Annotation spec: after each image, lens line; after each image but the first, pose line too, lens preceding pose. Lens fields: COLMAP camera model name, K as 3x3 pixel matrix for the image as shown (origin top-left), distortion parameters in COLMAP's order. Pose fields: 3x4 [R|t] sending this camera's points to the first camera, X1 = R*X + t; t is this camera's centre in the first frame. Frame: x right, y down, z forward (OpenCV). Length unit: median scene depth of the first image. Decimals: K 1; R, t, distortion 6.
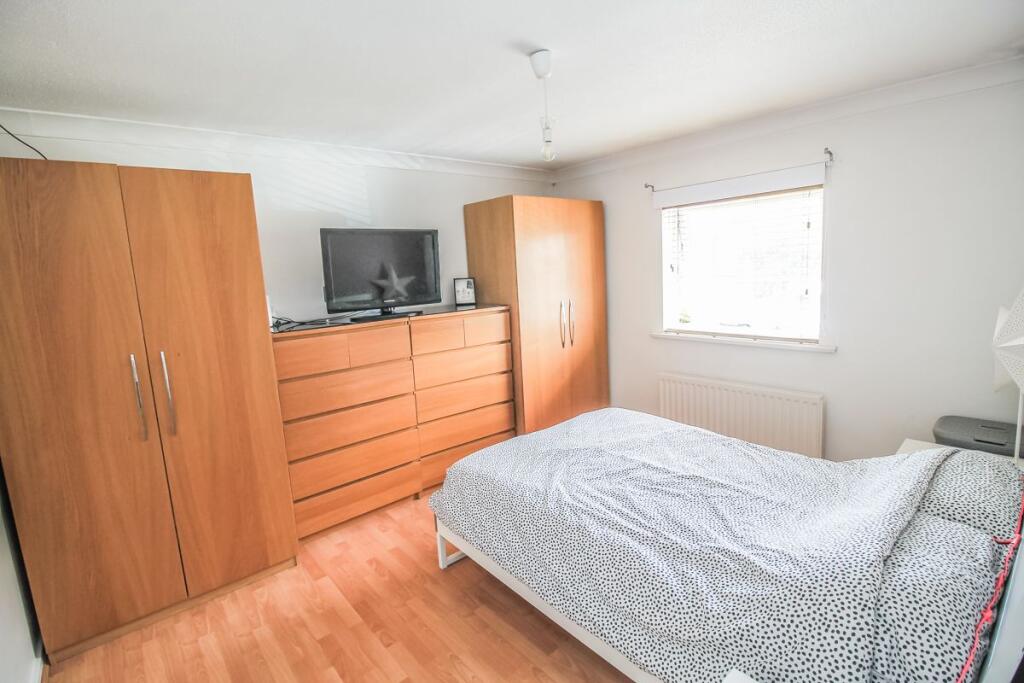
lens RADIAL K [[487.0, 0, 516.8], [0, 487.0, 338.7], [0, 0, 1]] dist [-0.004618, -0.001121]
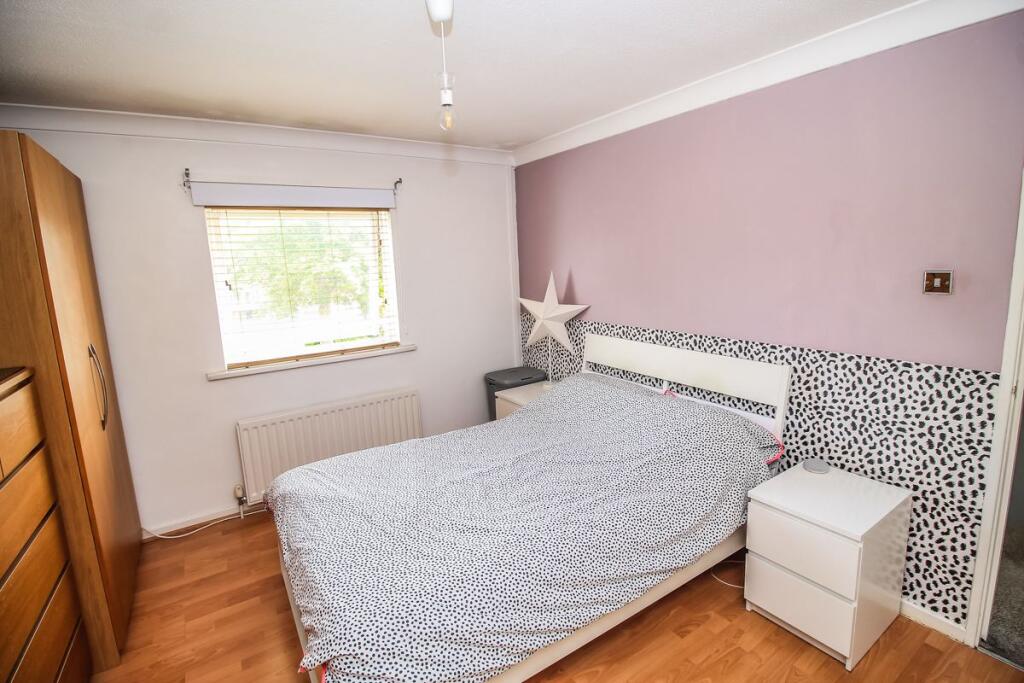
lens RADIAL K [[487.0, 0, 516.8], [0, 487.0, 338.7], [0, 0, 1]] dist [-0.004618, -0.001121]
pose [[0.138766, -0.117174, 0.983369, -0.476223], [0.182841, 0.978936, 0.090845, -0.058286], [-0.973300, 0.167194, 0.157268, 0.531685]]
